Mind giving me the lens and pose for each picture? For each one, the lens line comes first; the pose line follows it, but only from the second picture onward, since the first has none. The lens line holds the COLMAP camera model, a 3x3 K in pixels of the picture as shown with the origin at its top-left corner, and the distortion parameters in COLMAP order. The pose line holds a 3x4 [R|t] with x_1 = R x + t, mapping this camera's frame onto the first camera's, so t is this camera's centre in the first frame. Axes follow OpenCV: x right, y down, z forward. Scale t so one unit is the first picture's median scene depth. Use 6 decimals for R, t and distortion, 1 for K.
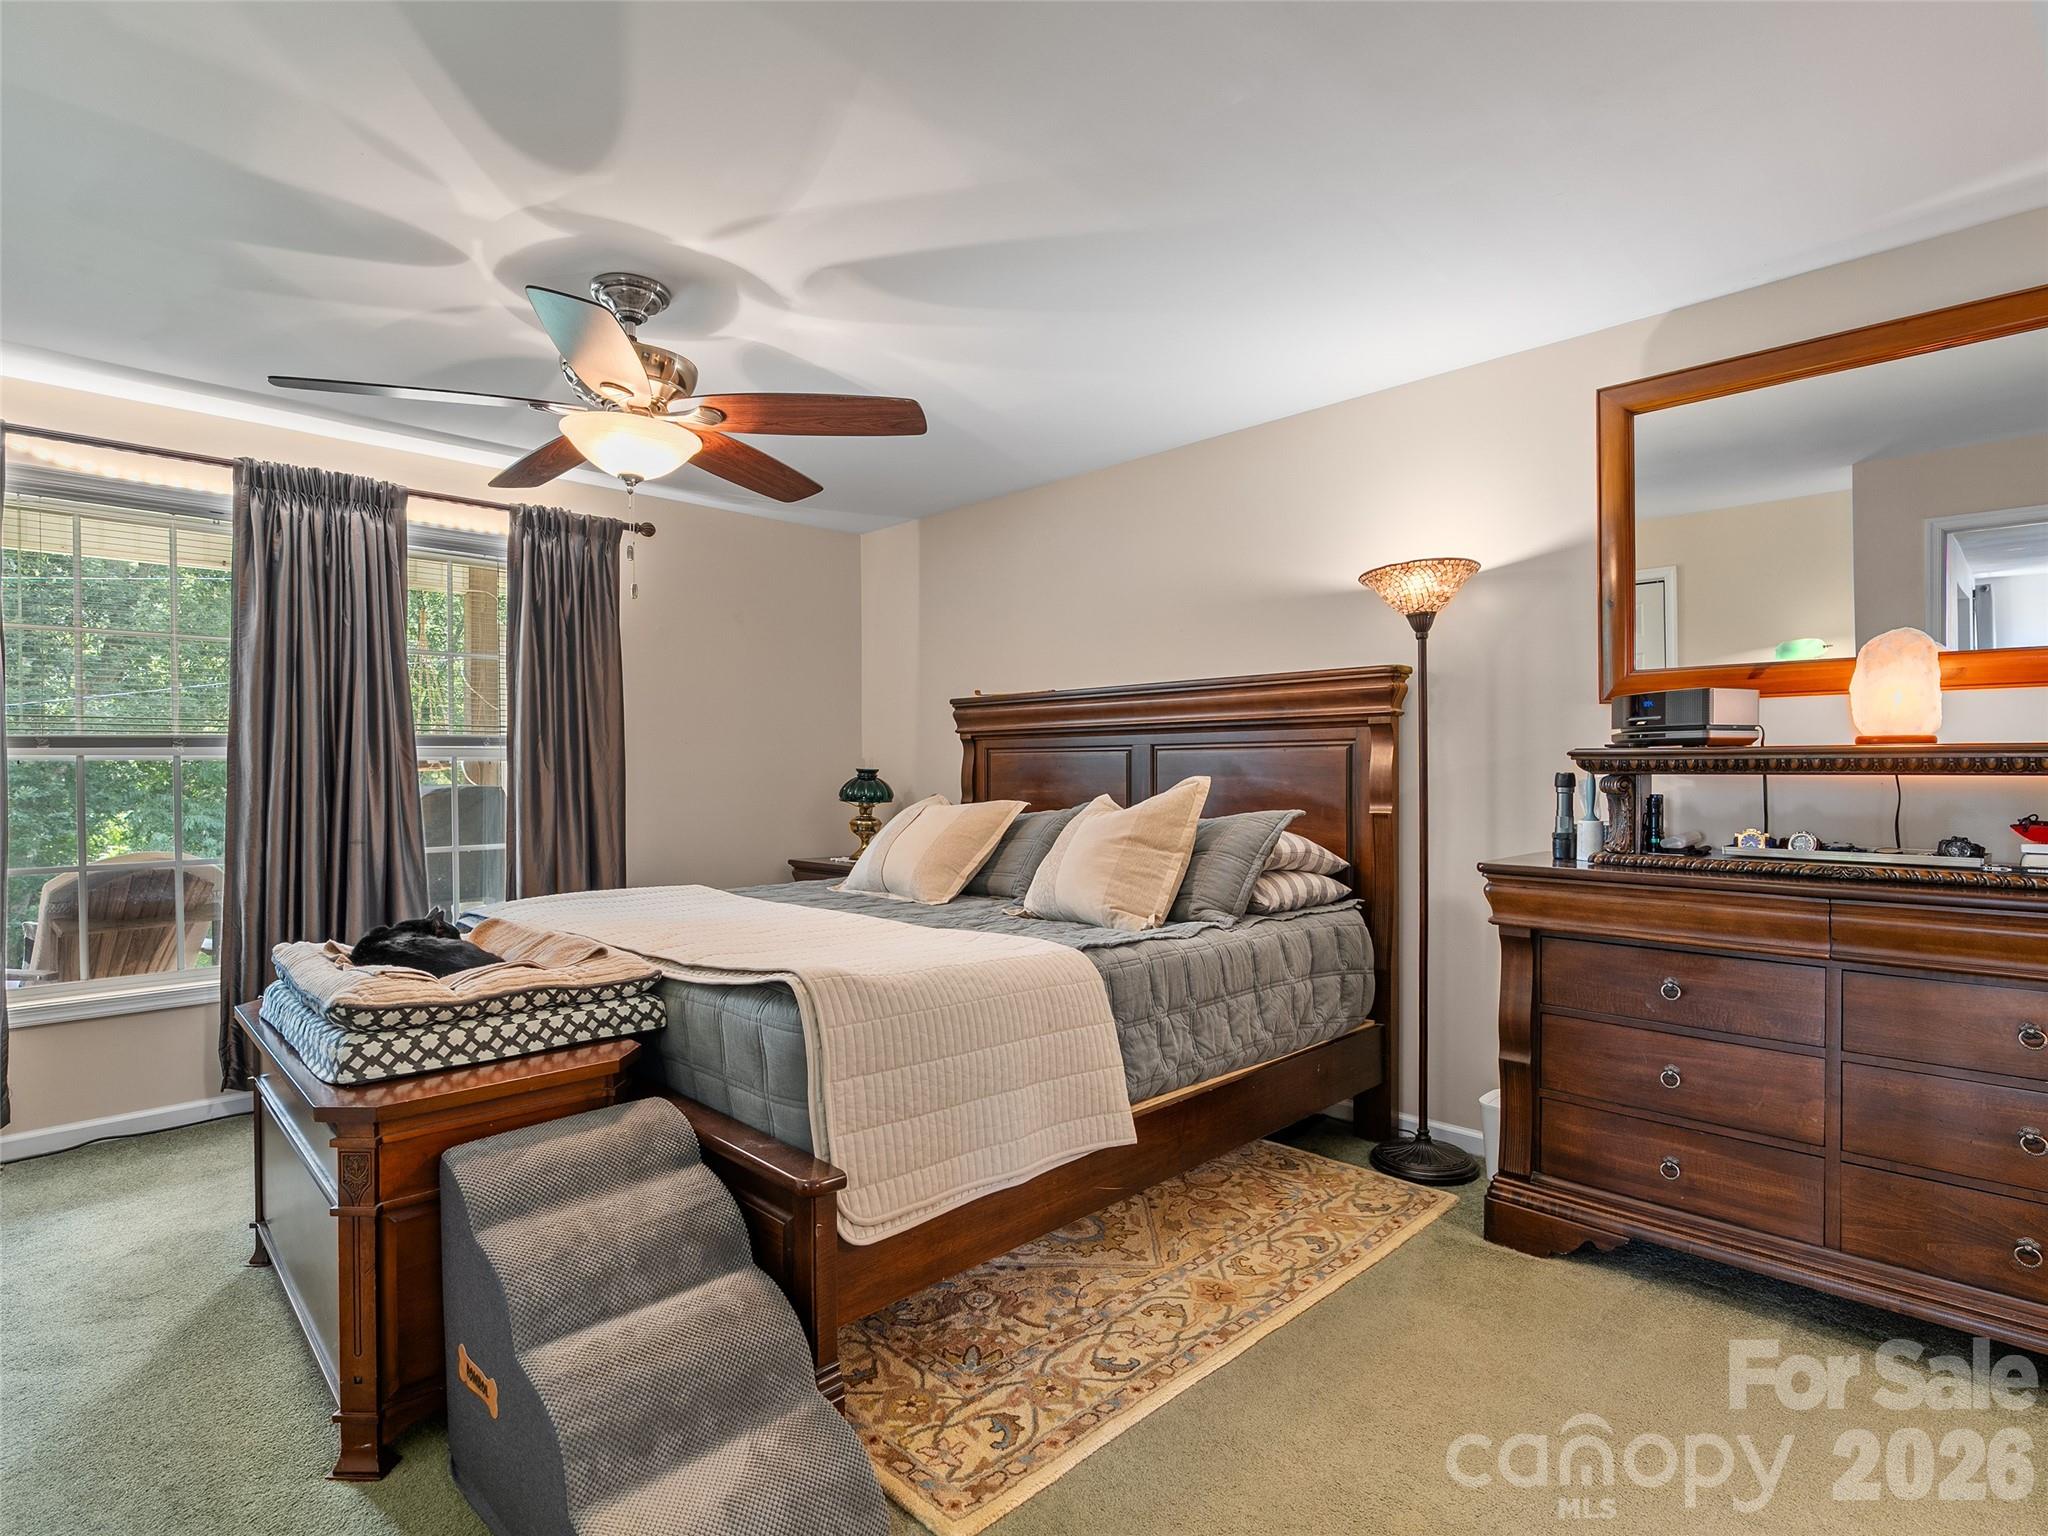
lens RADIAL K [[1032.4, 0, 1017.5], [0, 1032.4, 765.4], [0, 0, 1]] dist [-0.011762, 0.001447]
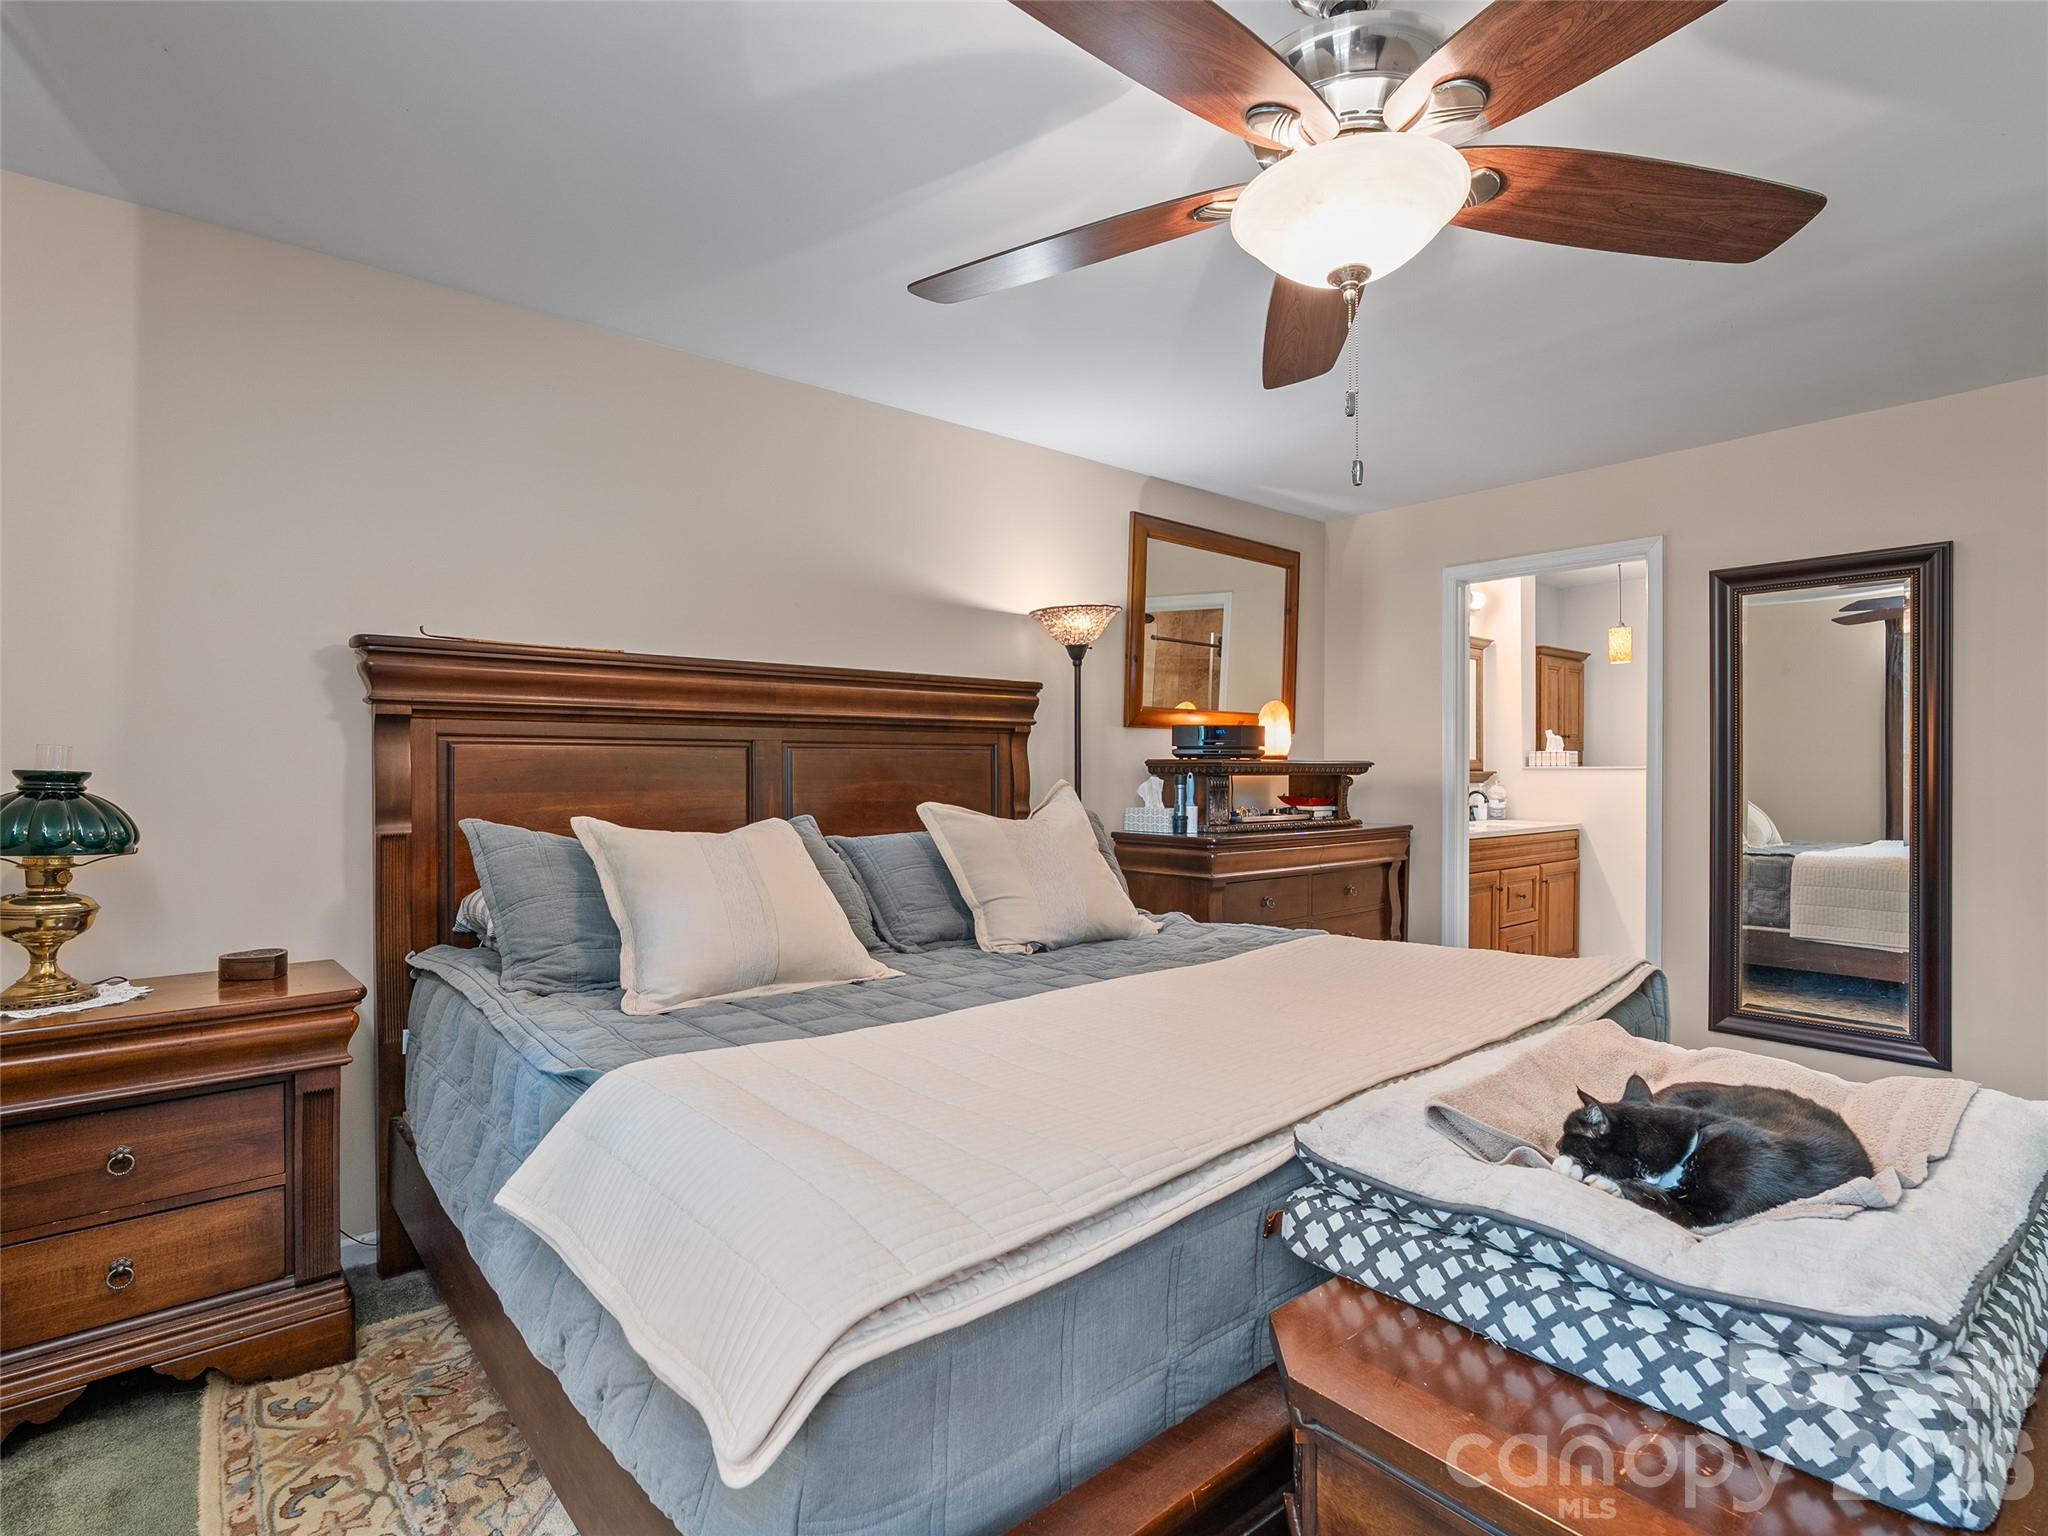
lens RADIAL K [[1032.4, 0, 1017.5], [0, 1032.4, 765.4], [0, 0, 1]] dist [-0.011762, 0.001447]
pose [[0.064257, 0.005653, 0.997917, -0.558983], [-0.003592, 0.999979, -0.005433, 0.002375], [-0.997927, -0.003236, 0.064275, 0.654386]]
